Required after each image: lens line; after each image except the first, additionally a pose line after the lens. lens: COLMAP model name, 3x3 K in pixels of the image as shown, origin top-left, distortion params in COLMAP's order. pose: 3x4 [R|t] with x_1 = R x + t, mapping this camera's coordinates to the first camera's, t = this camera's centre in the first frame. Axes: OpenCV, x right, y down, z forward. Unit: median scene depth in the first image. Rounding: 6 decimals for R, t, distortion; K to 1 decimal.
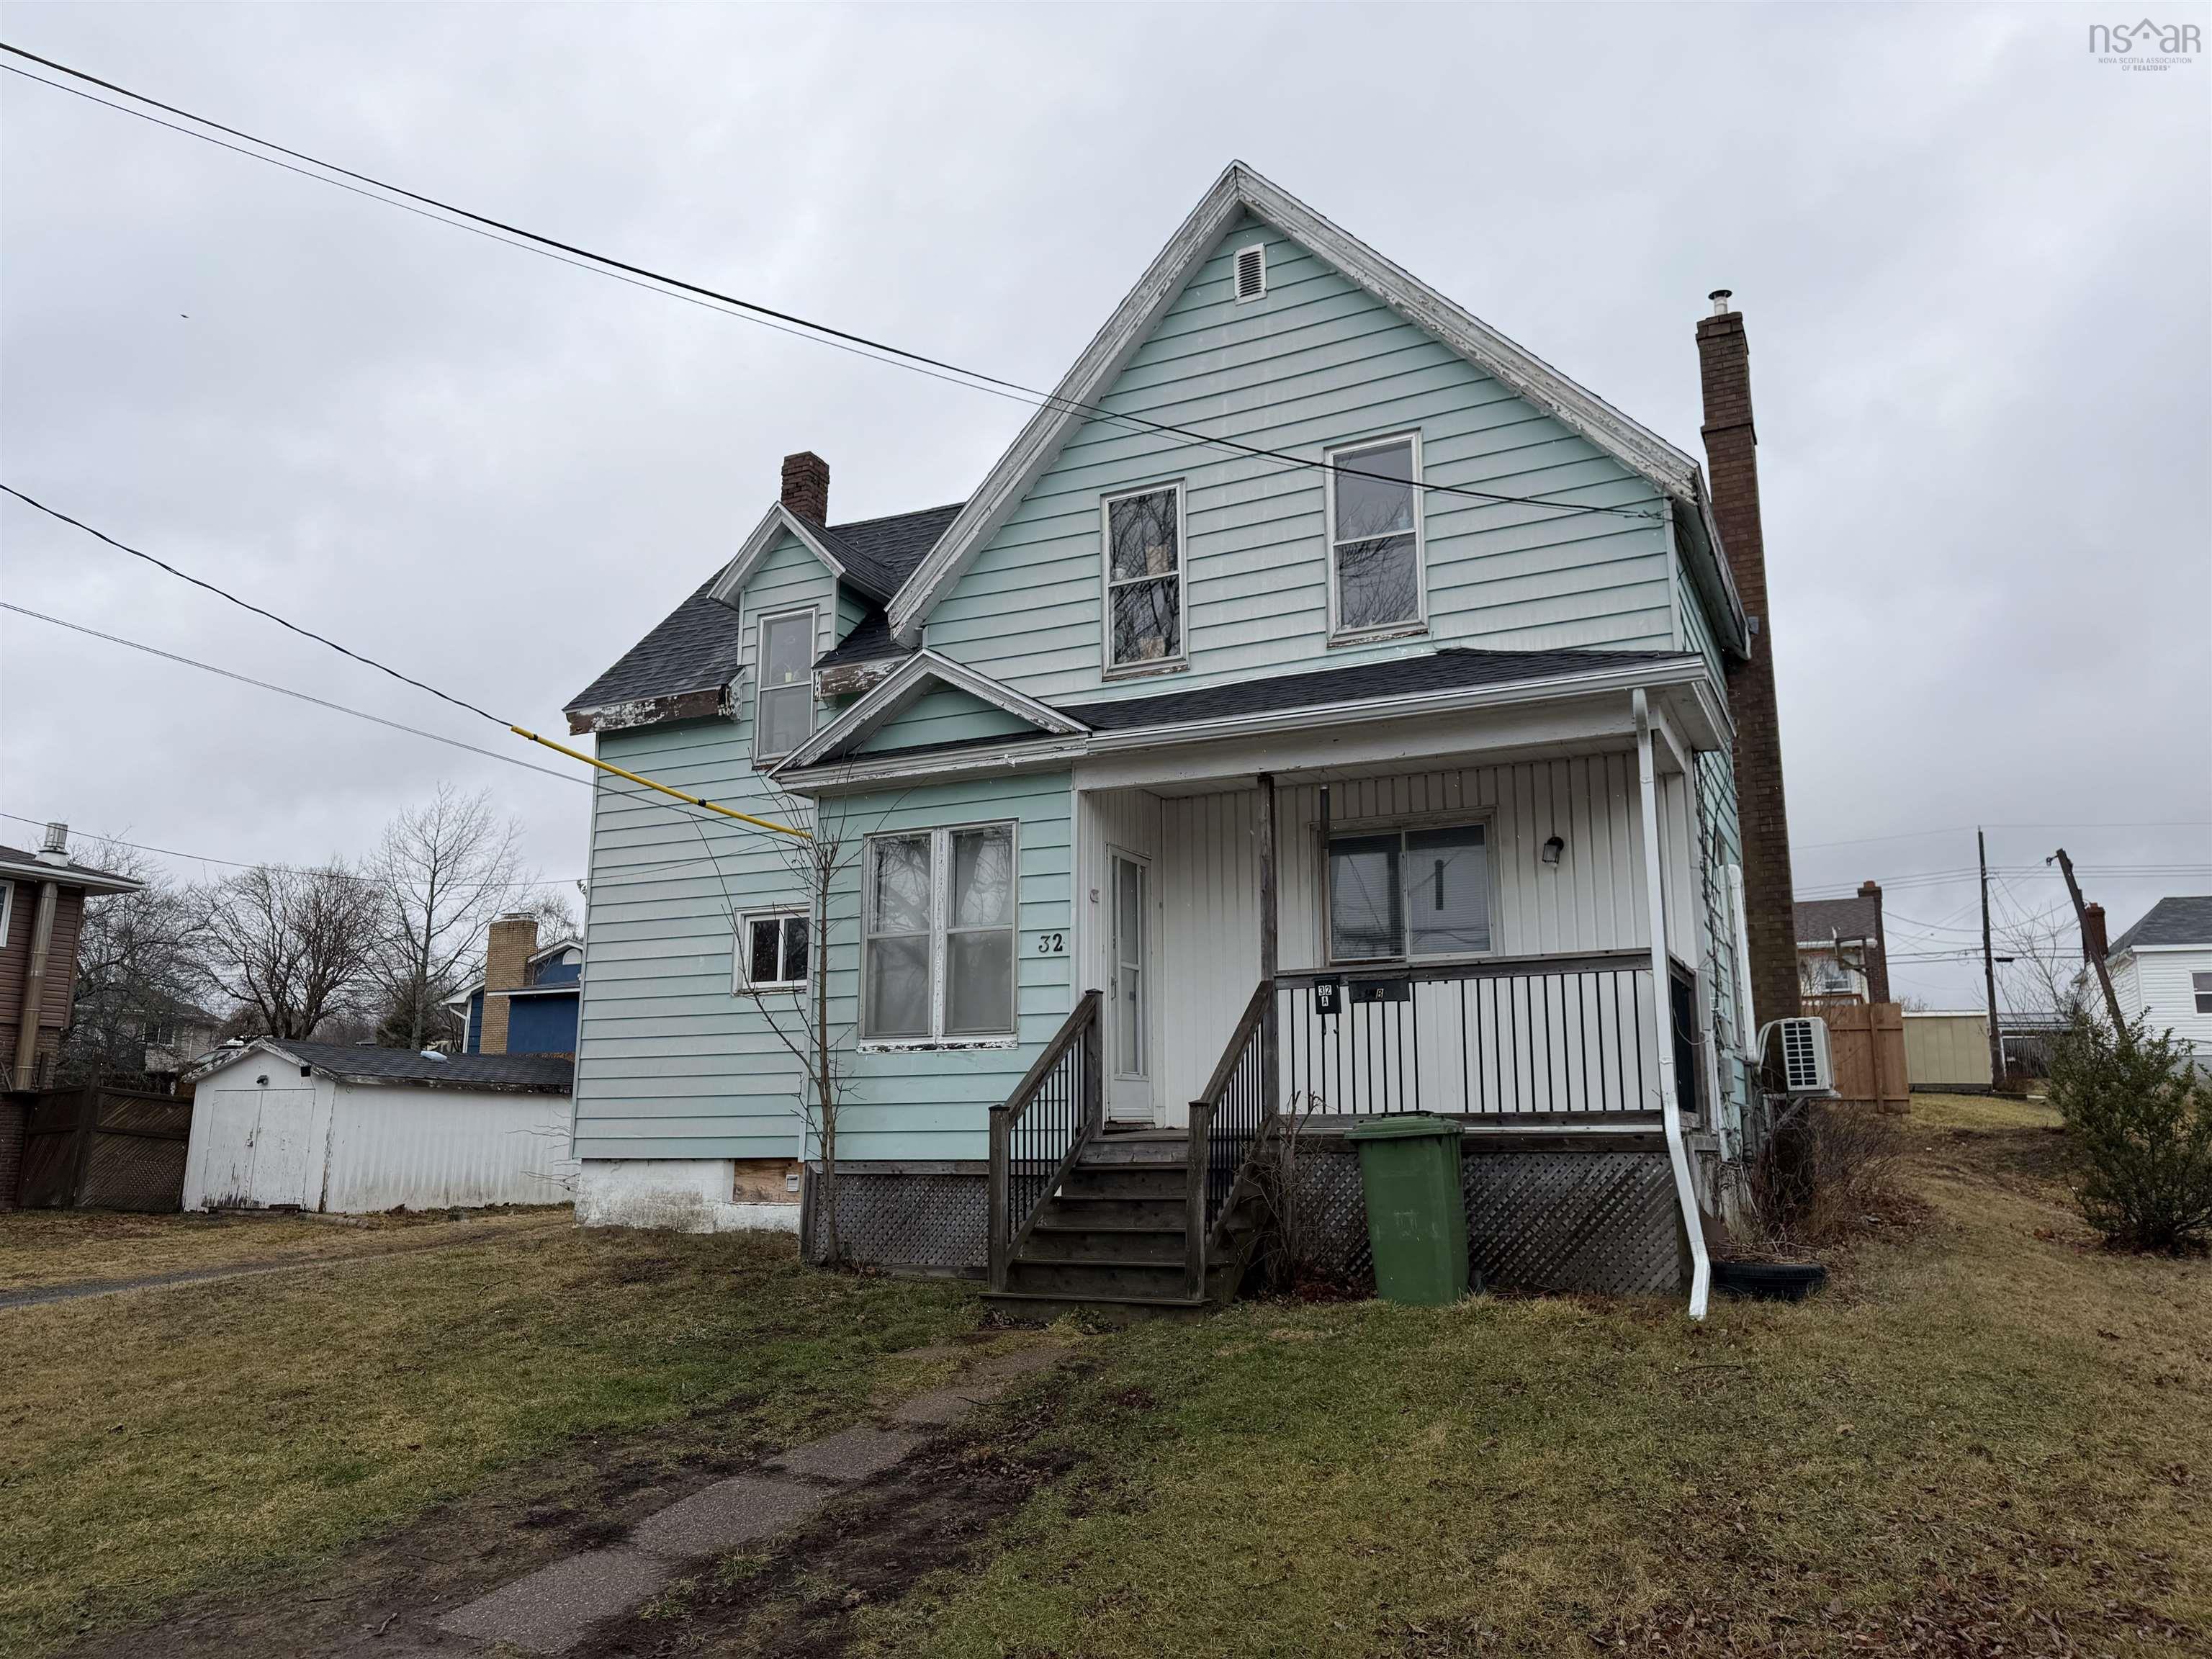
lens RADIAL K [[1566.5, 0, 1106.0], [0, 1566.5, 829.5], [0, 0, 1]] dist [0.131784, -0.195879]
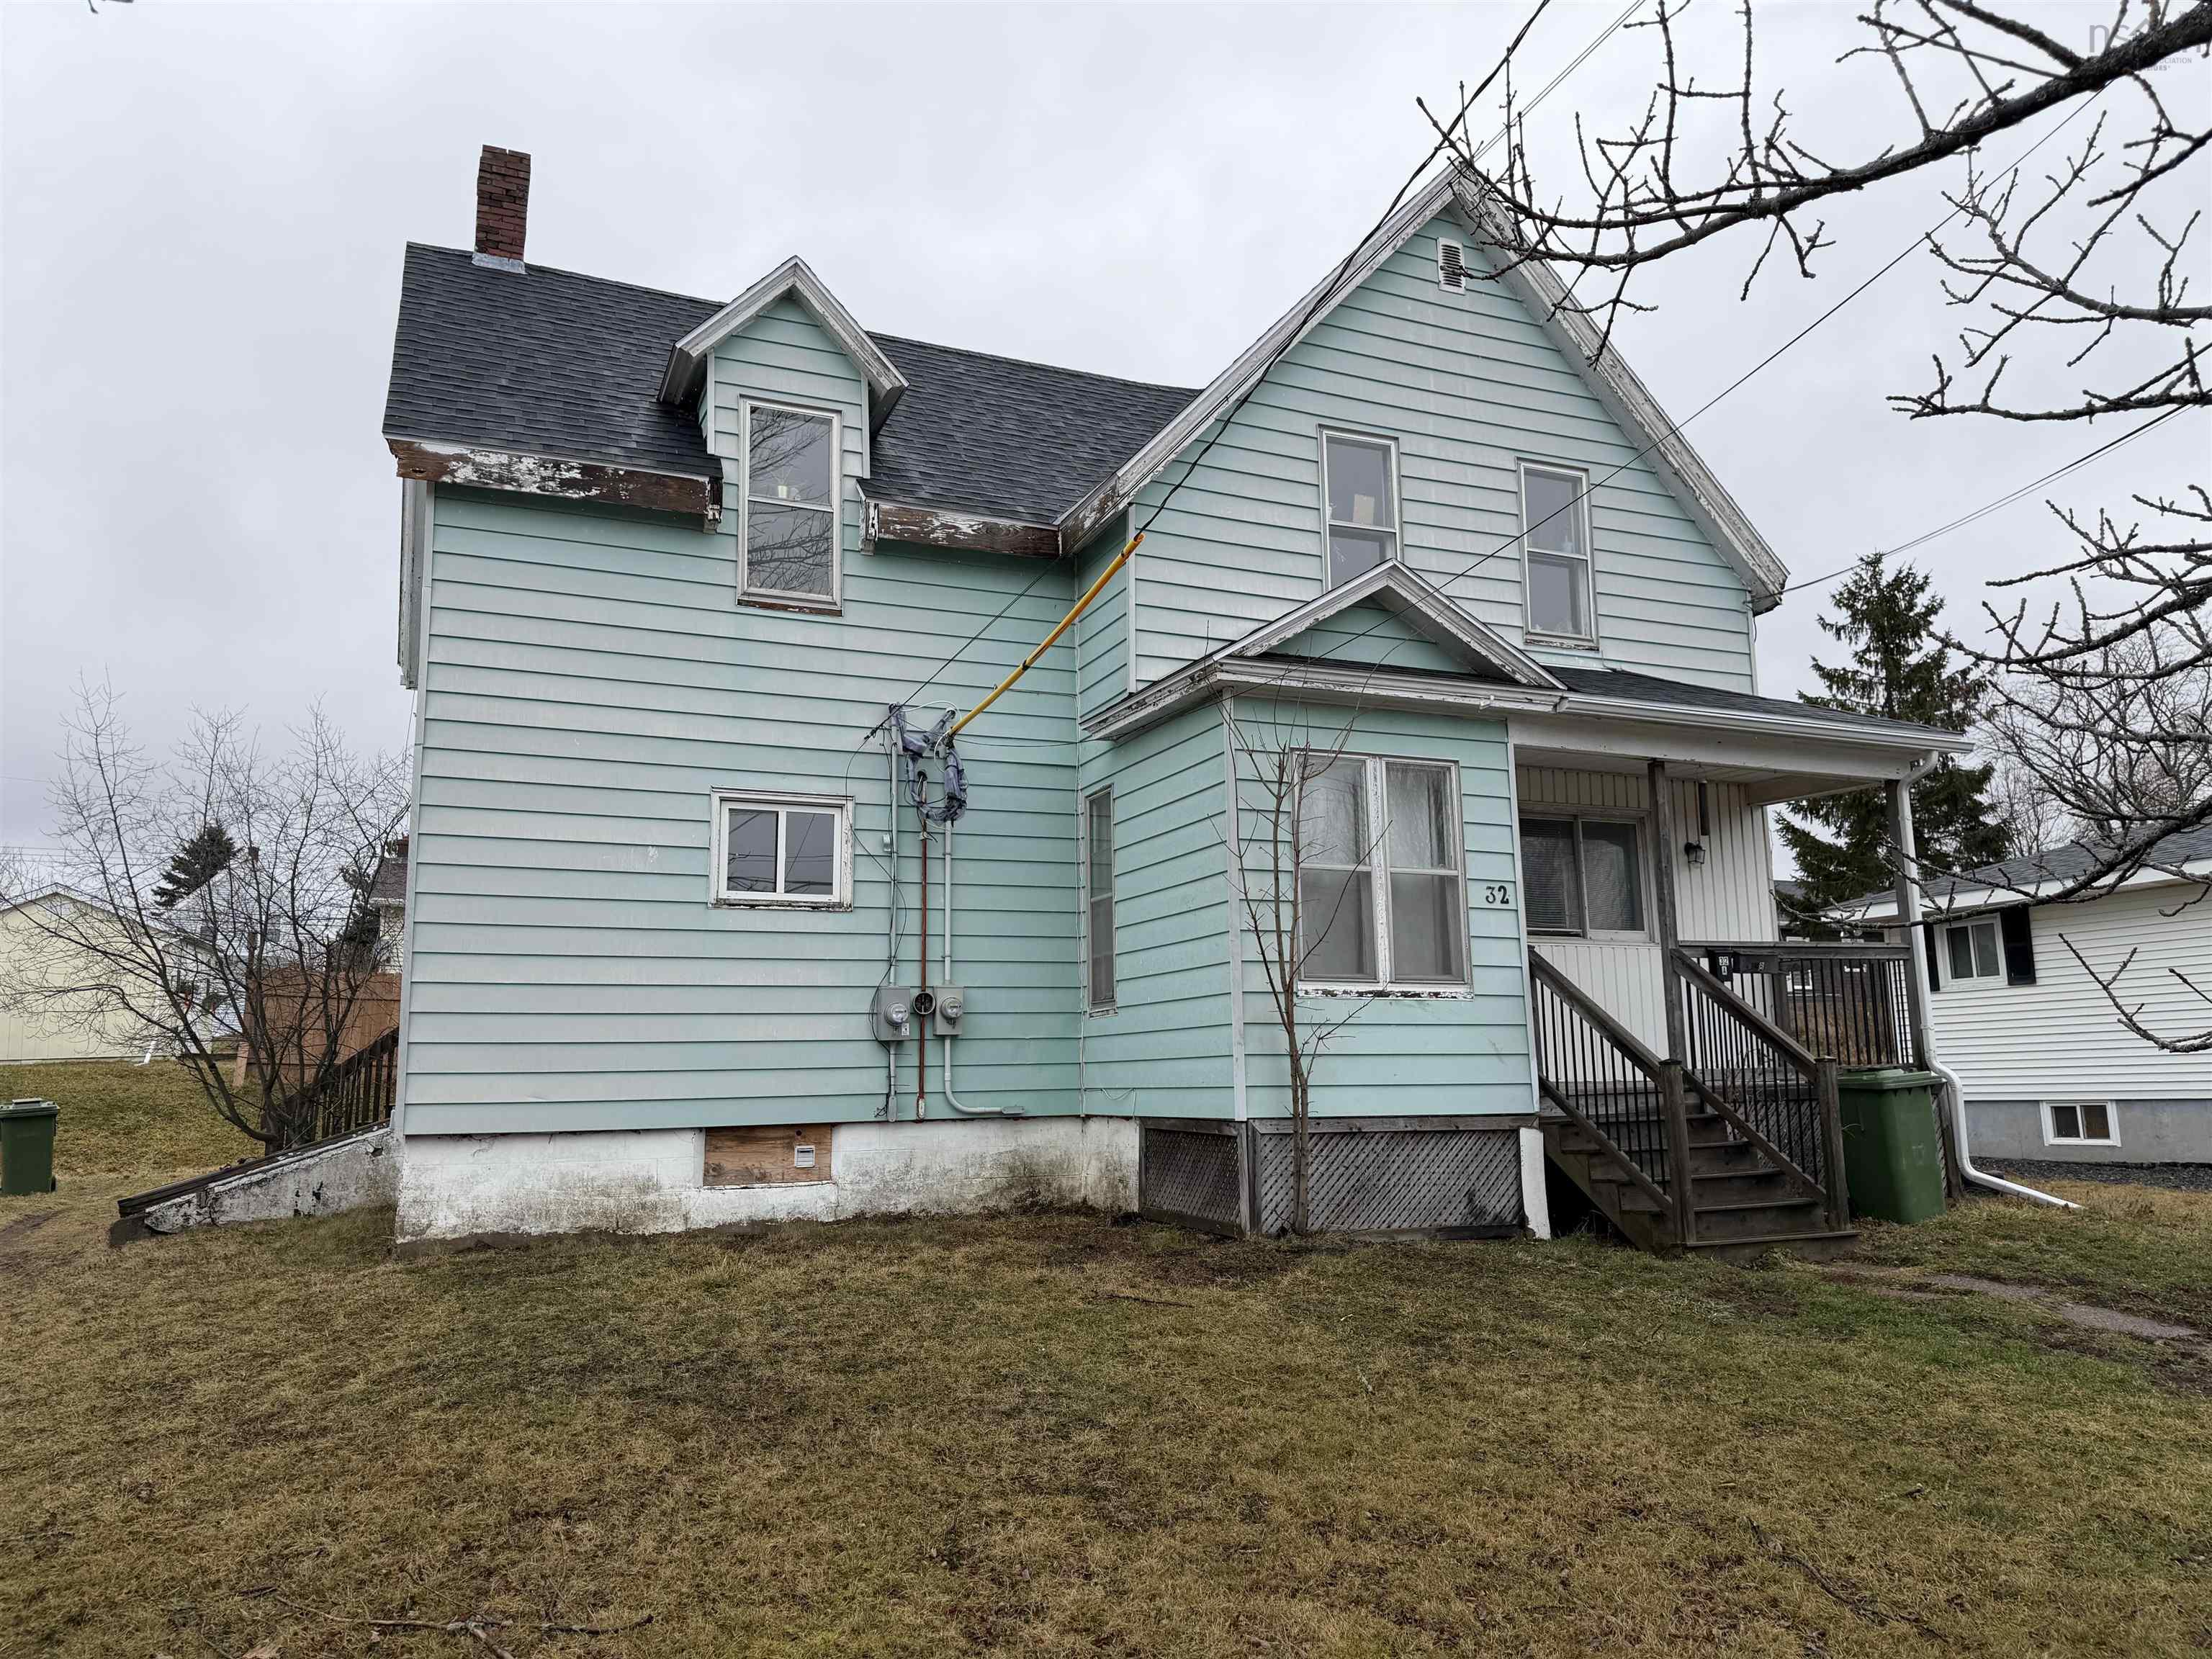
lens RADIAL K [[1566.5, 0, 1106.0], [0, 1566.5, 829.5], [0, 0, 1]] dist [0.131784, -0.195879]
pose [[0.643616, 0.116665, 0.756404, -0.807333], [-0.134157, 0.990209, -0.038574, 0.088082], [-0.753499, -0.076650, 0.652966, 0.463527]]
